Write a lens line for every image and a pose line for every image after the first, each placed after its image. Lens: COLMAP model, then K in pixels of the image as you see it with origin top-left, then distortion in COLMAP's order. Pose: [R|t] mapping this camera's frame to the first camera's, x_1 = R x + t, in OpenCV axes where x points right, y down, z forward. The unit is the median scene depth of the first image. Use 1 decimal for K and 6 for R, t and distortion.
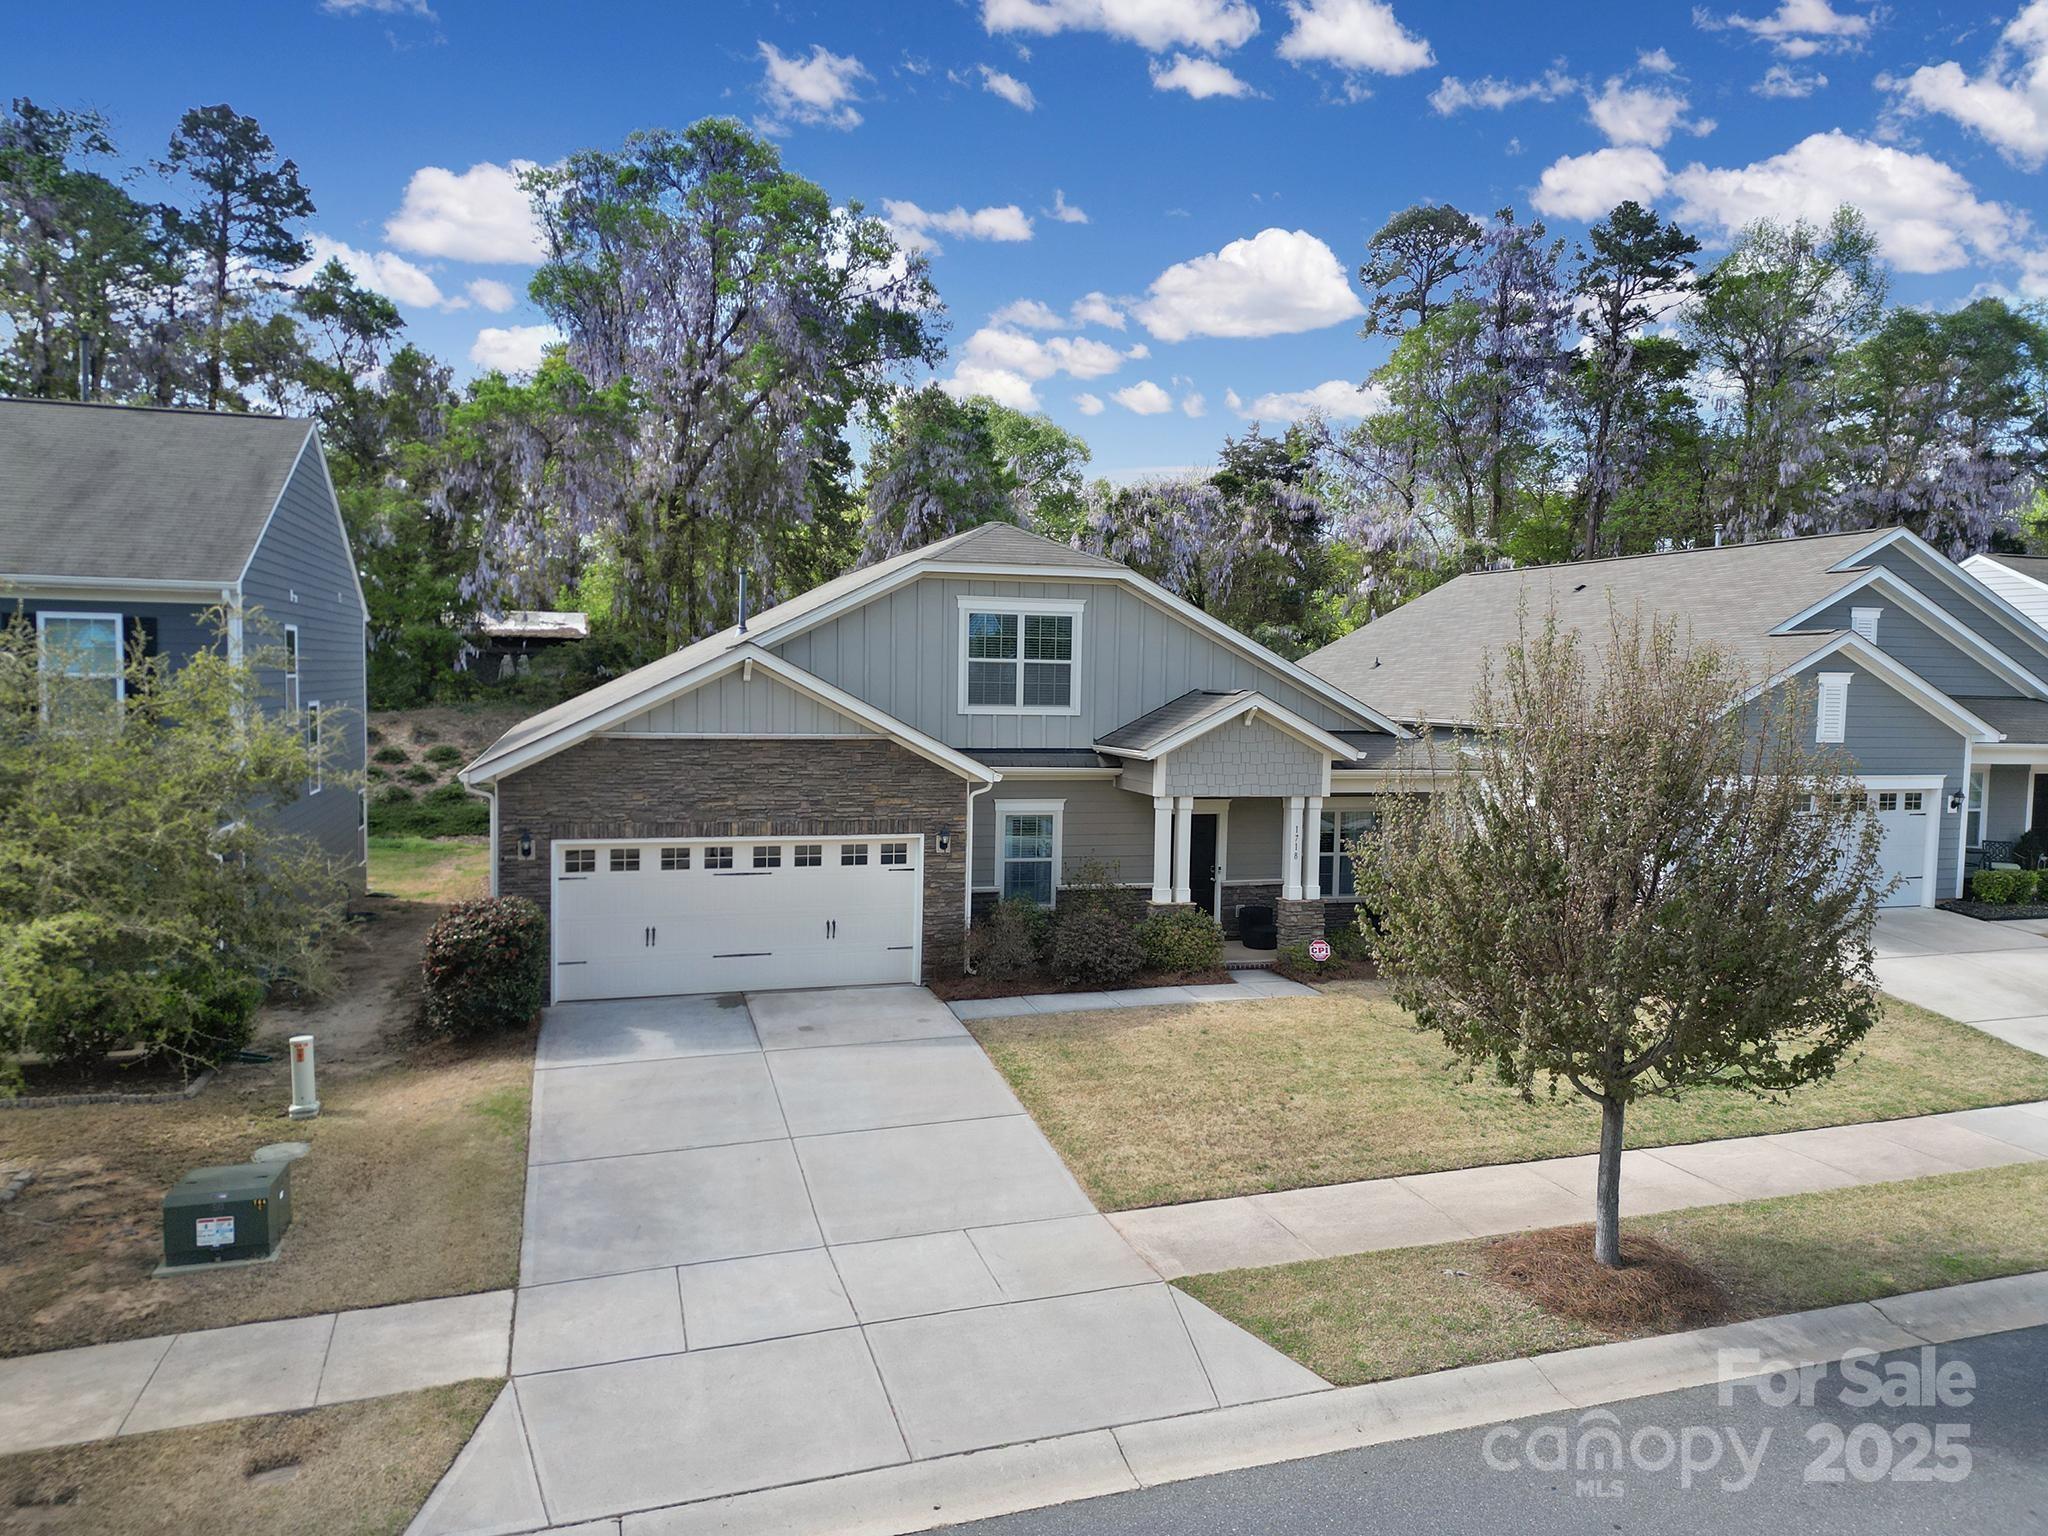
lens RADIAL K [[1426.8, 0, 1027.0], [0, 1426.8, 771.5], [0, 0, 1]] dist [0.078986, -0.075607]
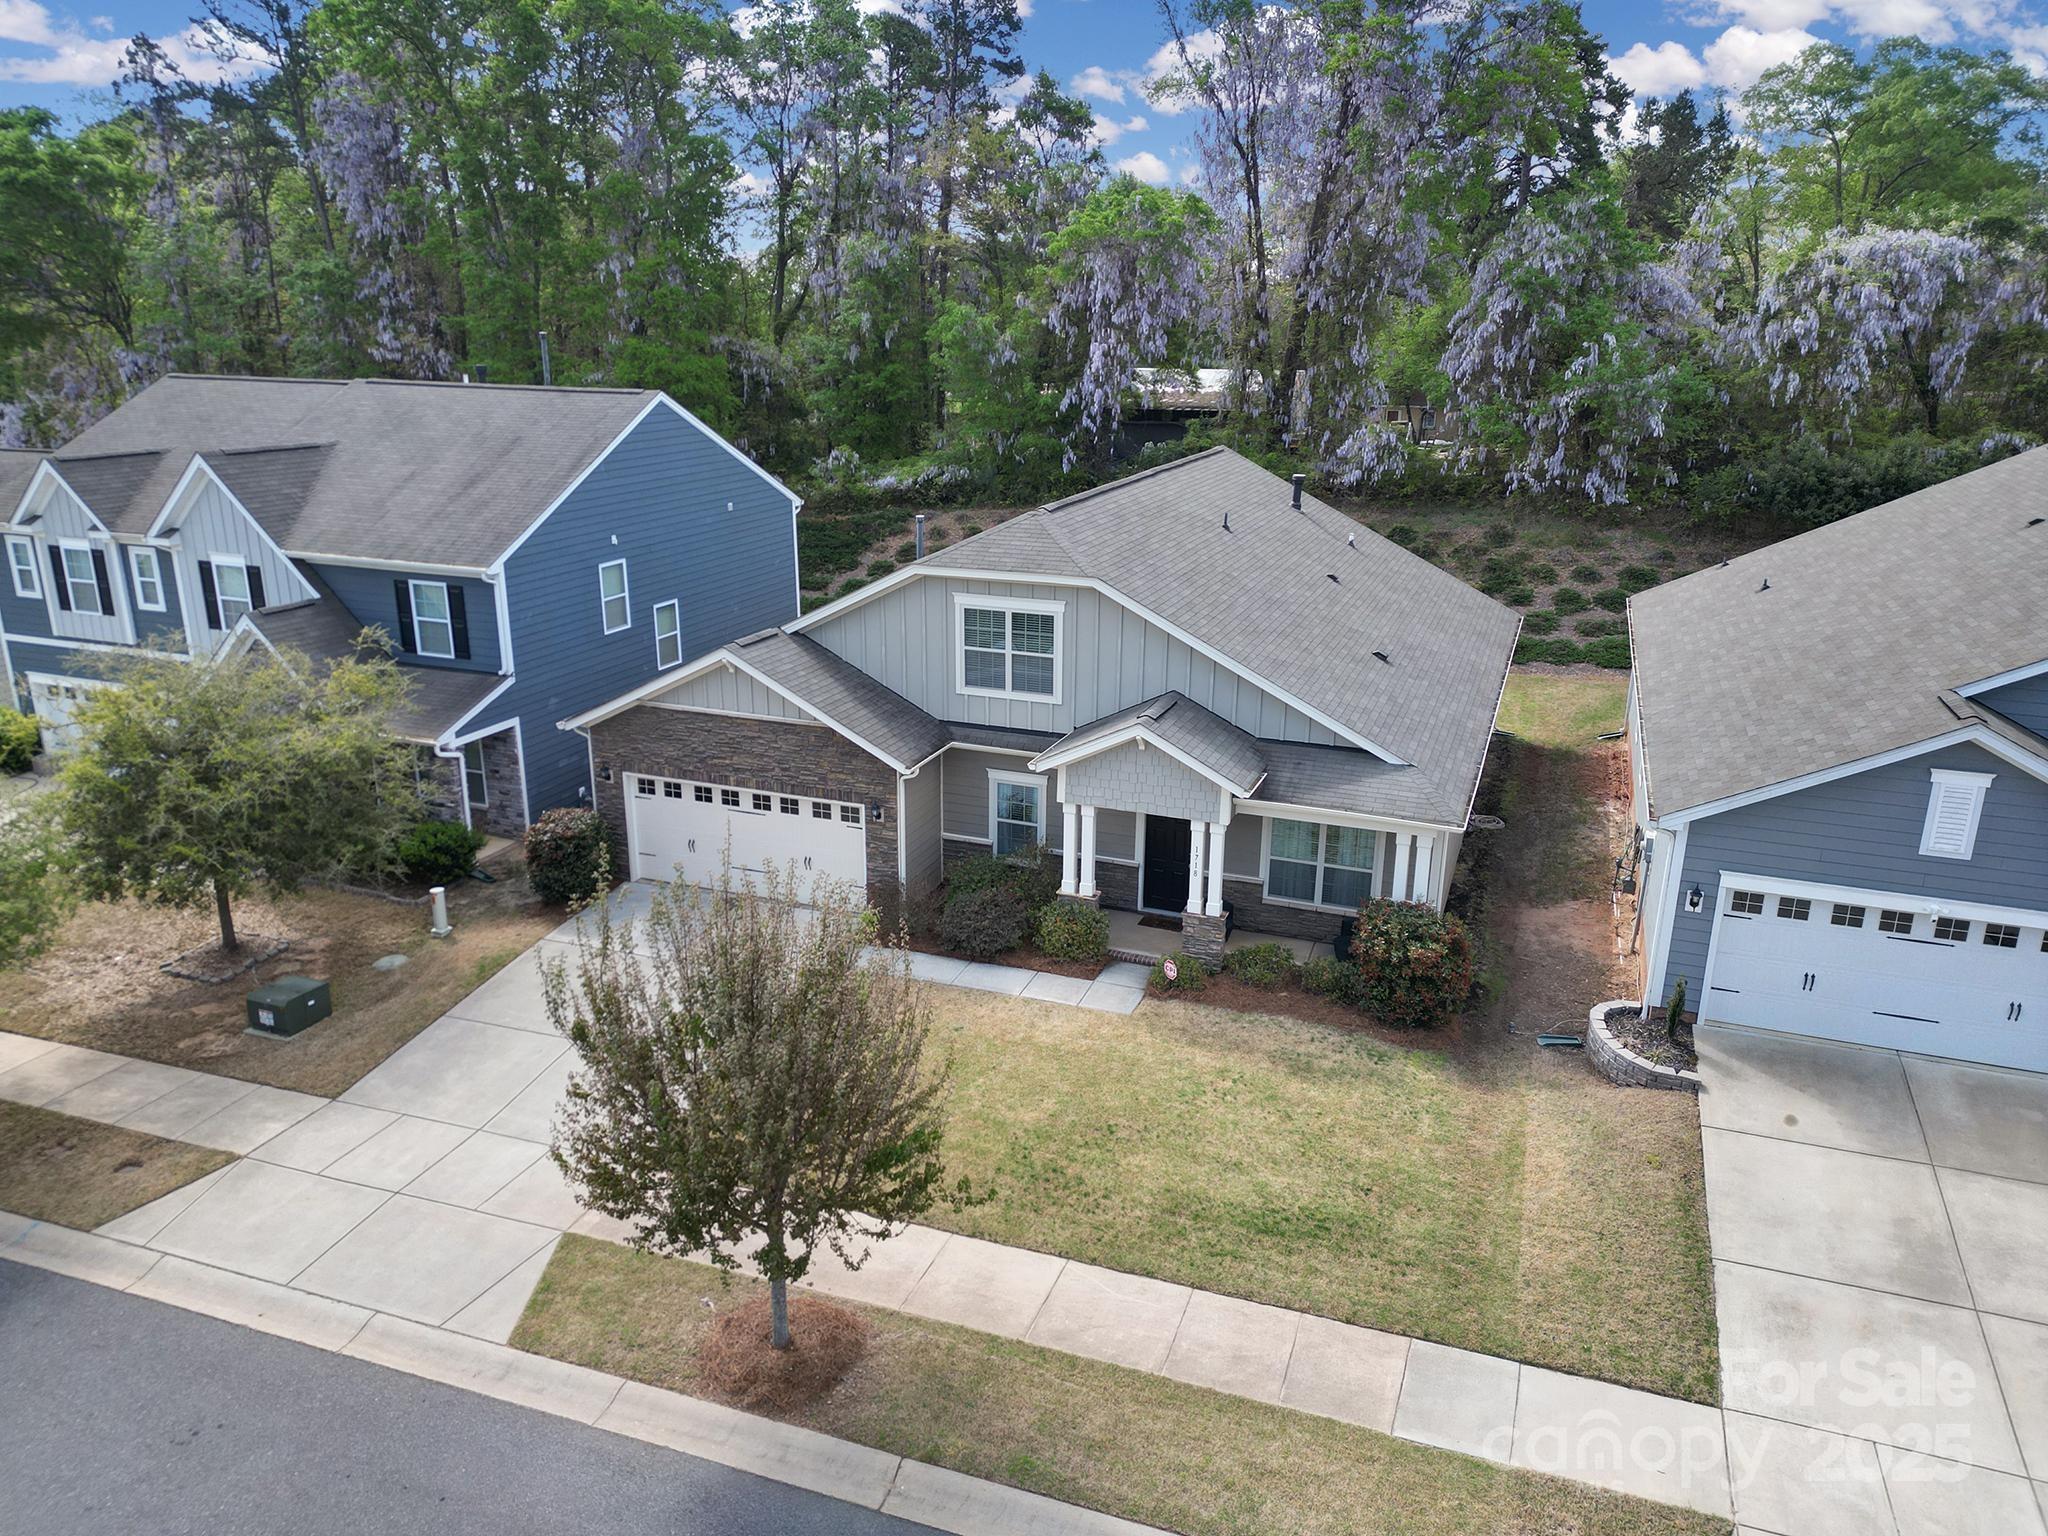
lens RADIAL K [[1433.5, 0, 1024.0], [0, 1433.5, 768.0], [0, 0, 1]] dist [0.072557, -0.078807]
pose [[0.784078, 0.174698, -0.595569, 0.759044], [-0.033629, 0.970118, 0.240291, -0.285670], [0.619751, -0.168378, 0.766523, 0.145122]]
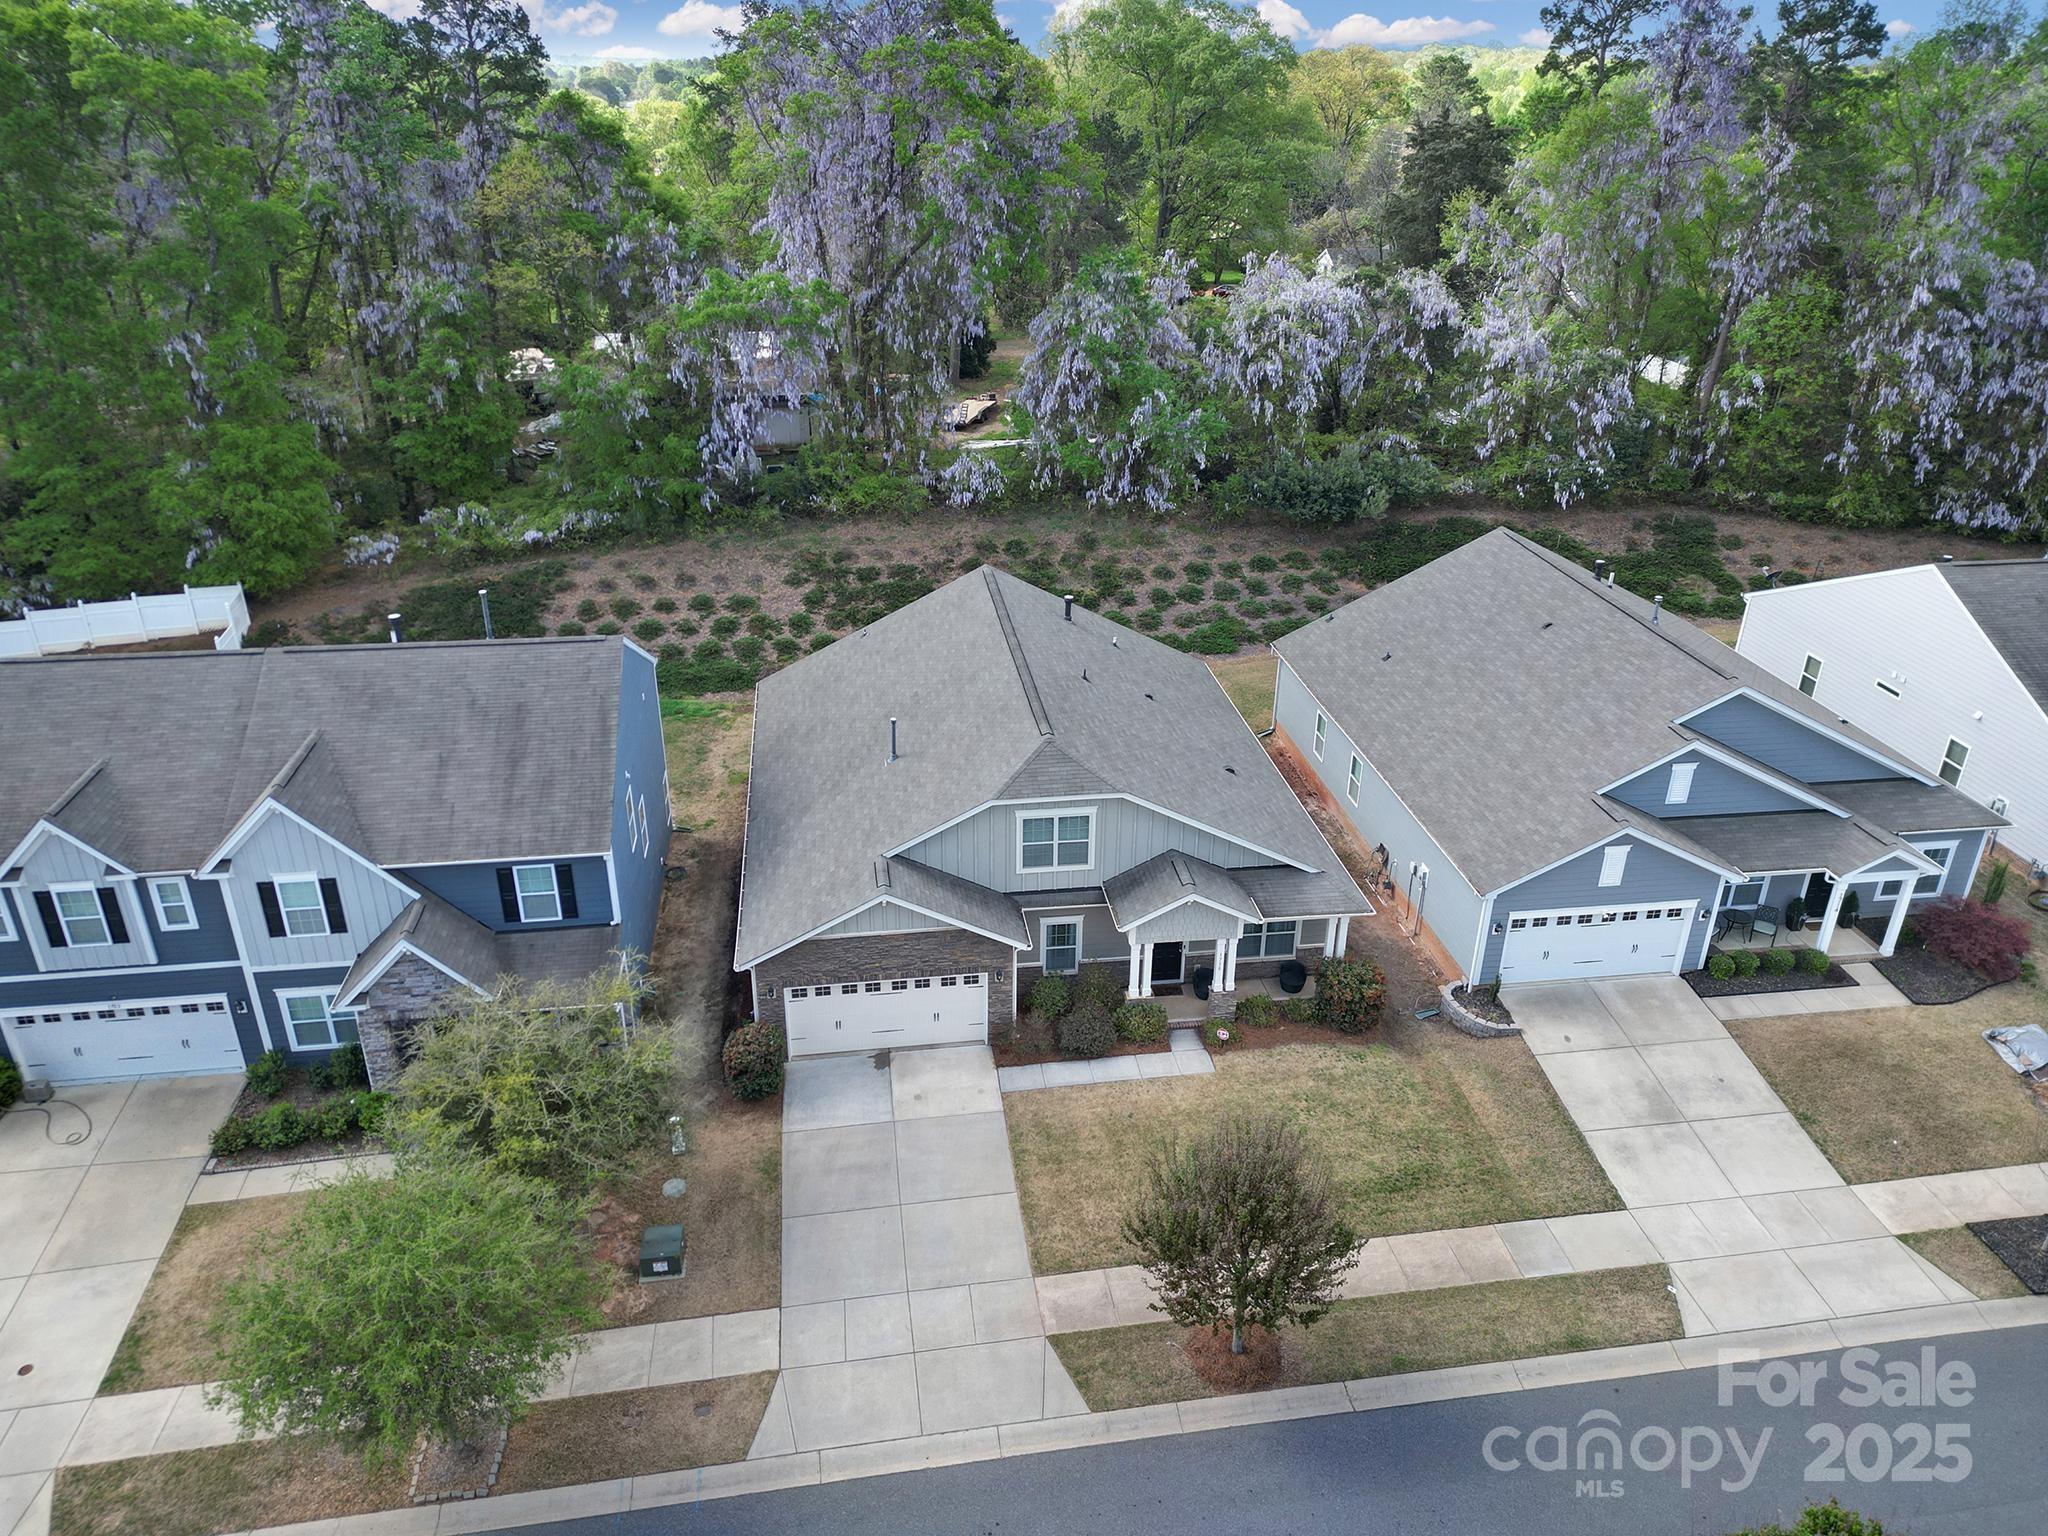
lens RADIAL K [[1433.5, 0, 1024.0], [0, 1433.5, 768.0], [0, 0, 1]] dist [0.072557, -0.078807]
pose [[0.986769, 0.063669, -0.149111, 0.214679], [-0.002238, 0.924932, 0.380127, -0.846750], [0.162120, -0.374764, 0.912836, -0.491860]]
